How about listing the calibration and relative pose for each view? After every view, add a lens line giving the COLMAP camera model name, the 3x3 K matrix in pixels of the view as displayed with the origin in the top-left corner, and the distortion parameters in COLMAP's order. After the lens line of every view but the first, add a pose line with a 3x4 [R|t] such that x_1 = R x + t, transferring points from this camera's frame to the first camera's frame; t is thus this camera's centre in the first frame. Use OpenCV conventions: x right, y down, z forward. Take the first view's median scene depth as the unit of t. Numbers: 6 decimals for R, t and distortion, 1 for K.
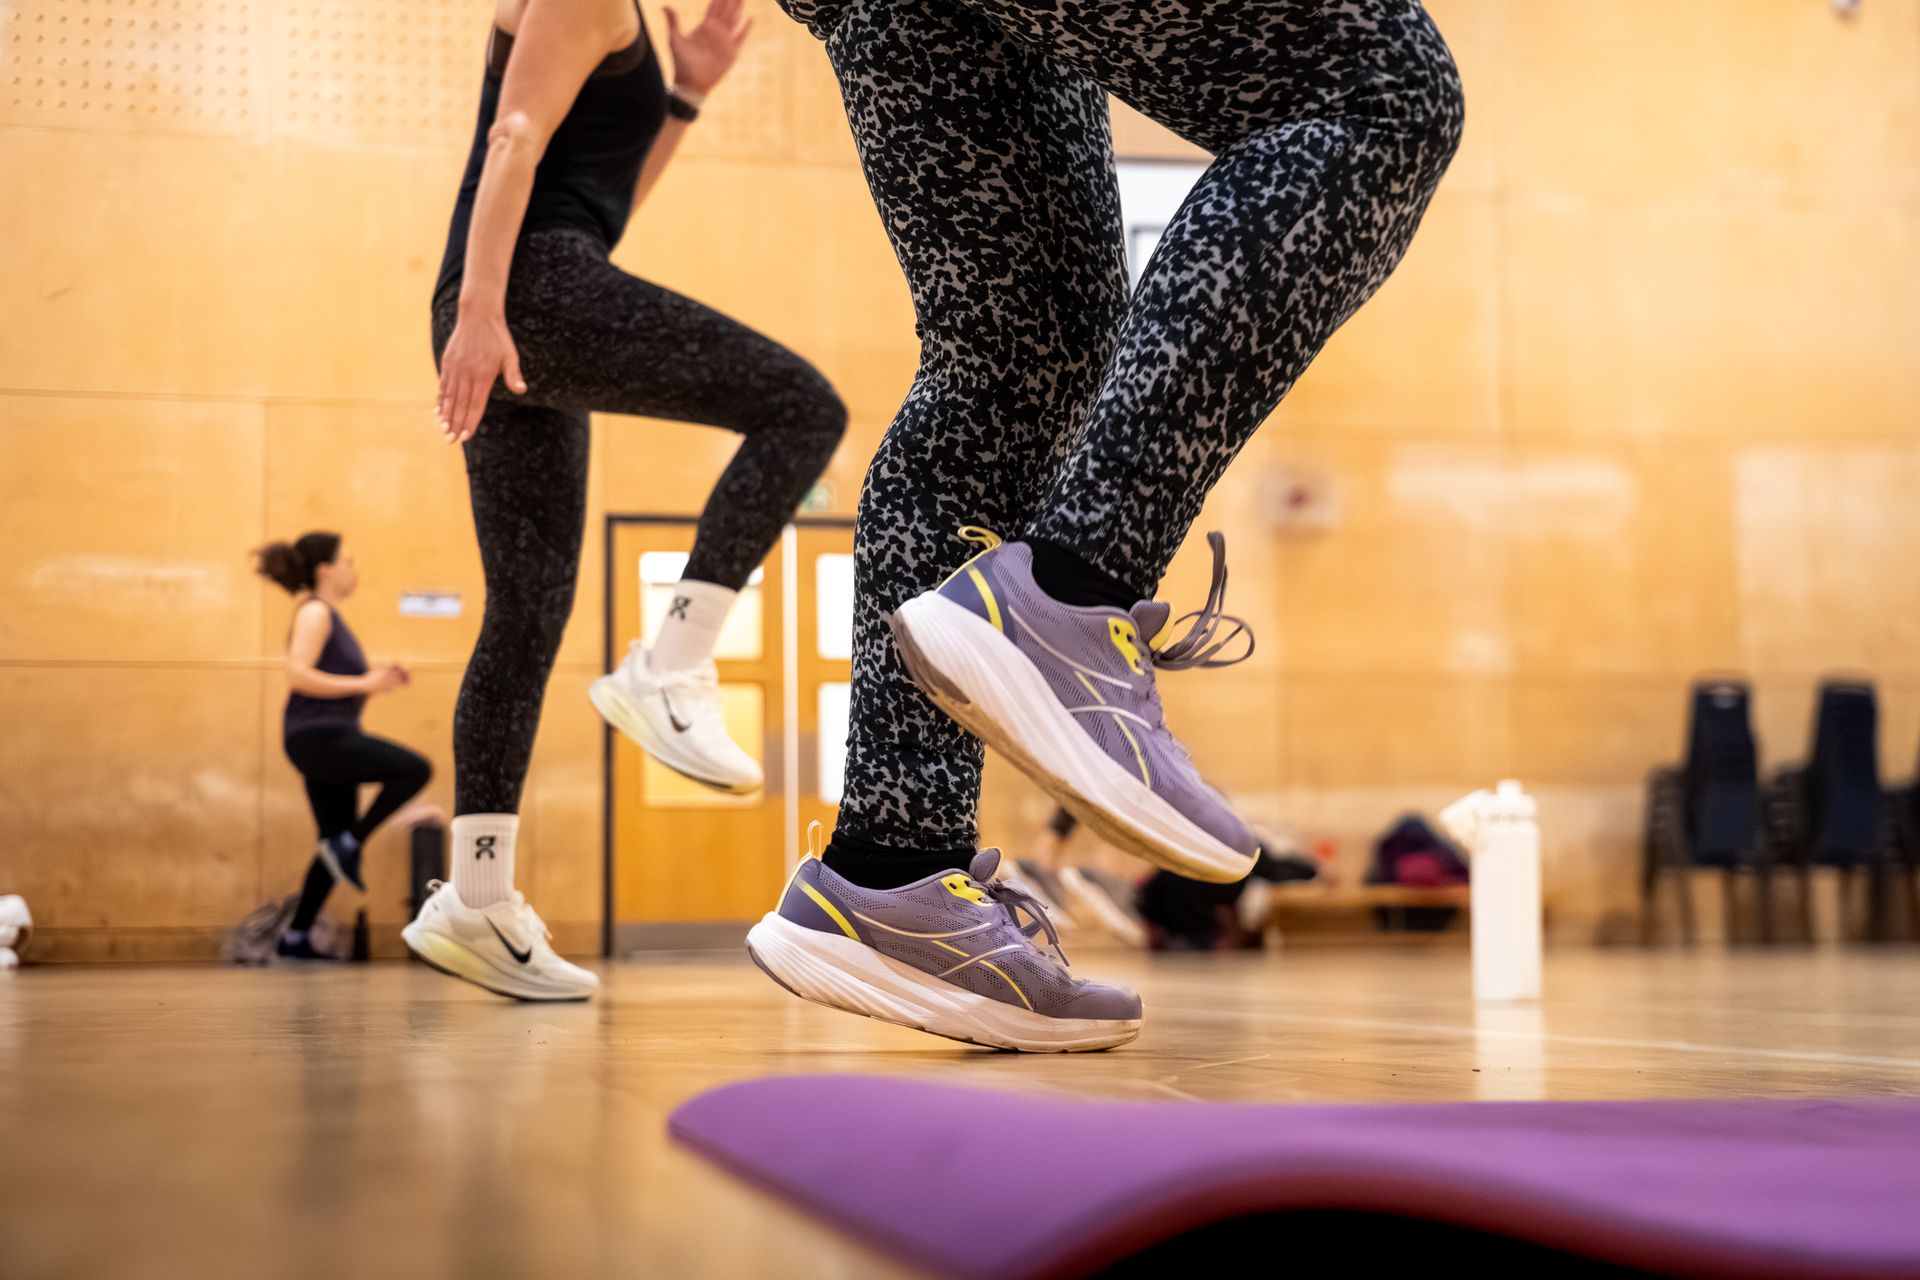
lens RADIAL K [[1379.3, 0, 960.0], [0, 1379.3, 640.0], [0, 0, 1]] dist [0.007992, -0.000747]
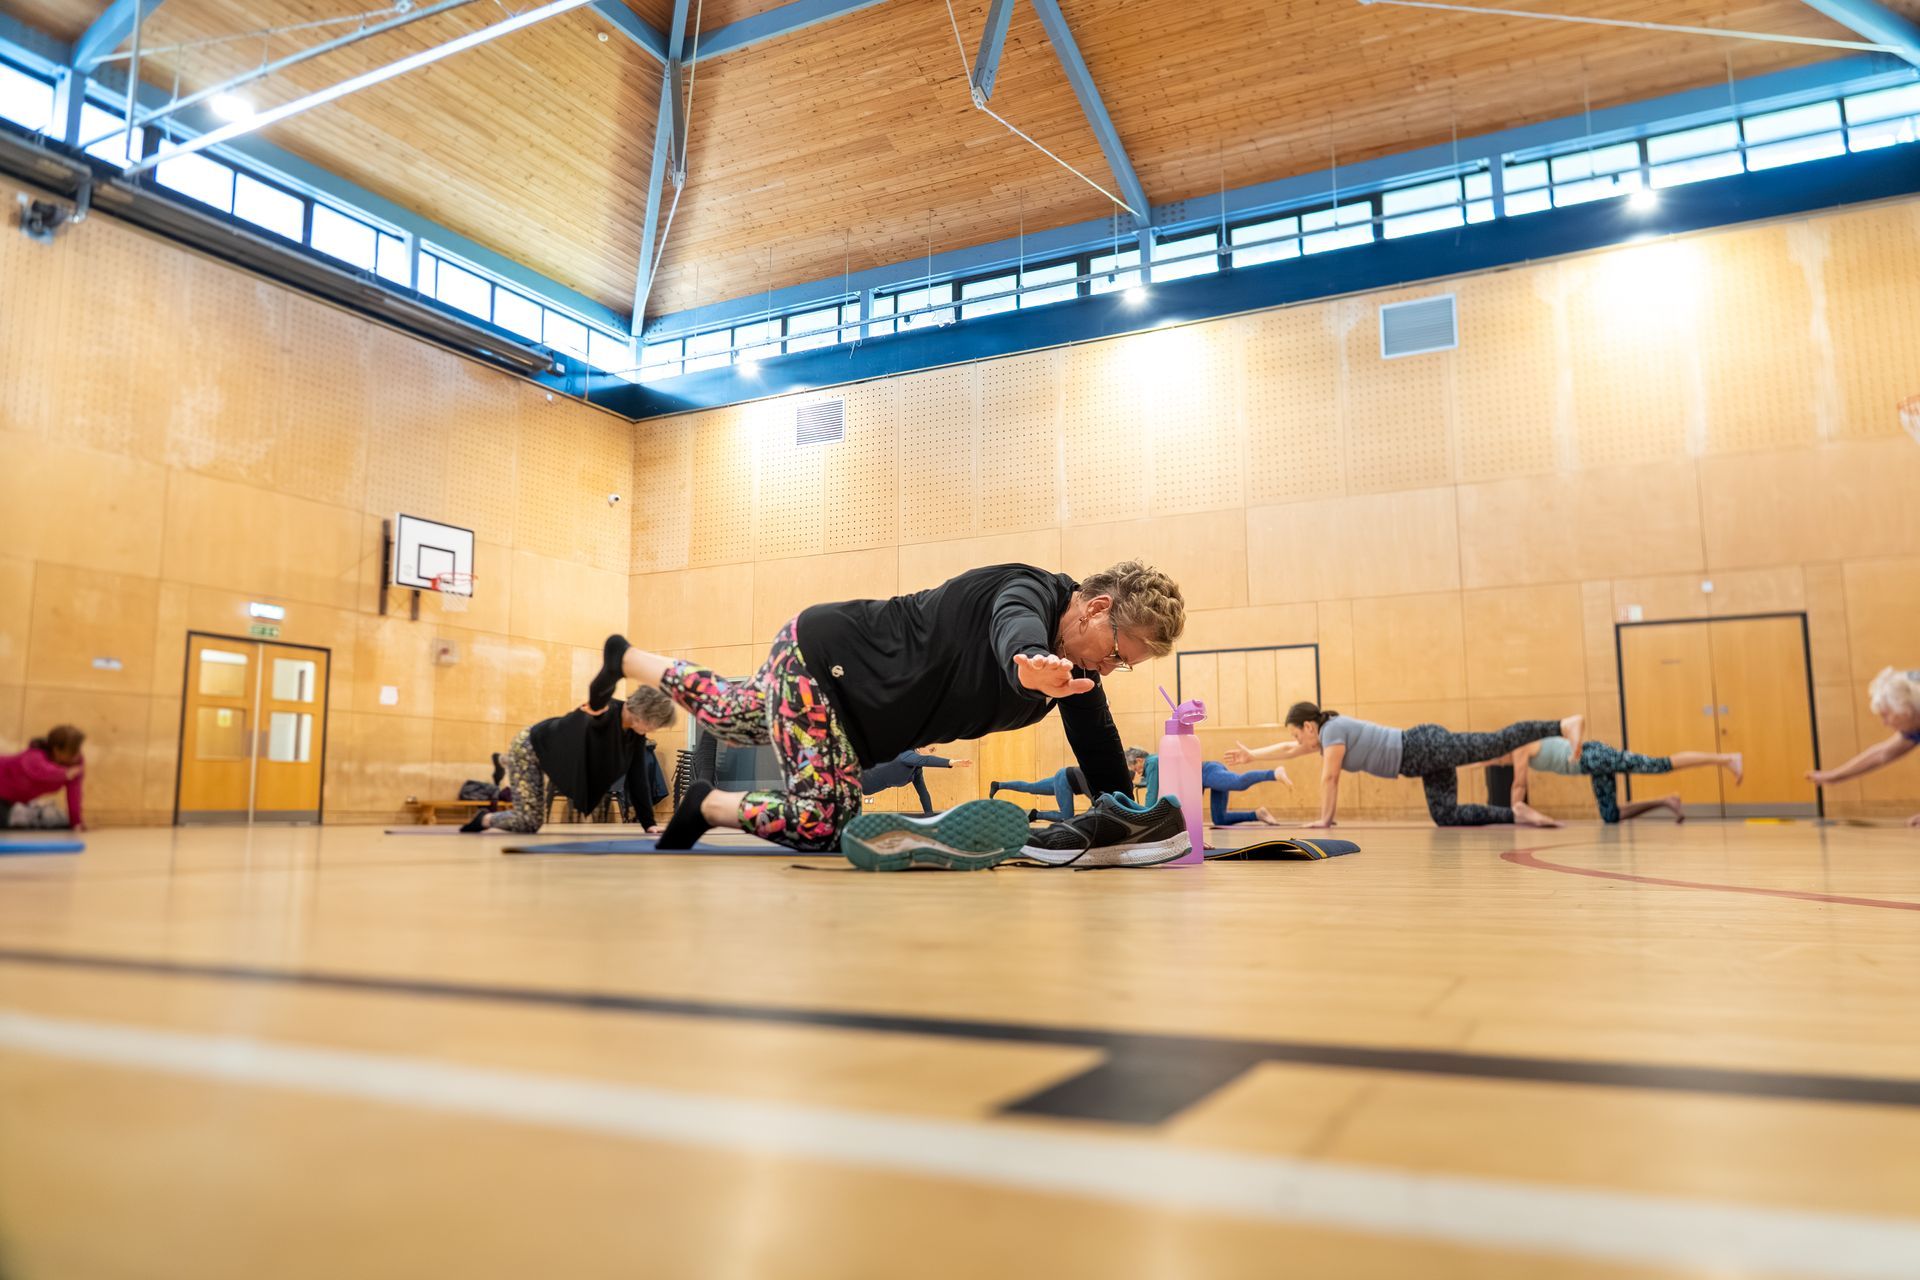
lens RADIAL K [[1379.3, 0, 960.0], [0, 1379.3, 640.0], [0, 0, 1]] dist [0.007992, -0.000747]
pose [[0.557555, 0.104253, 0.823568, -1.421972], [-0.046356, 0.994445, -0.094501, 0.081431], [-0.828845, 0.014512, 0.559291, -1.332233]]
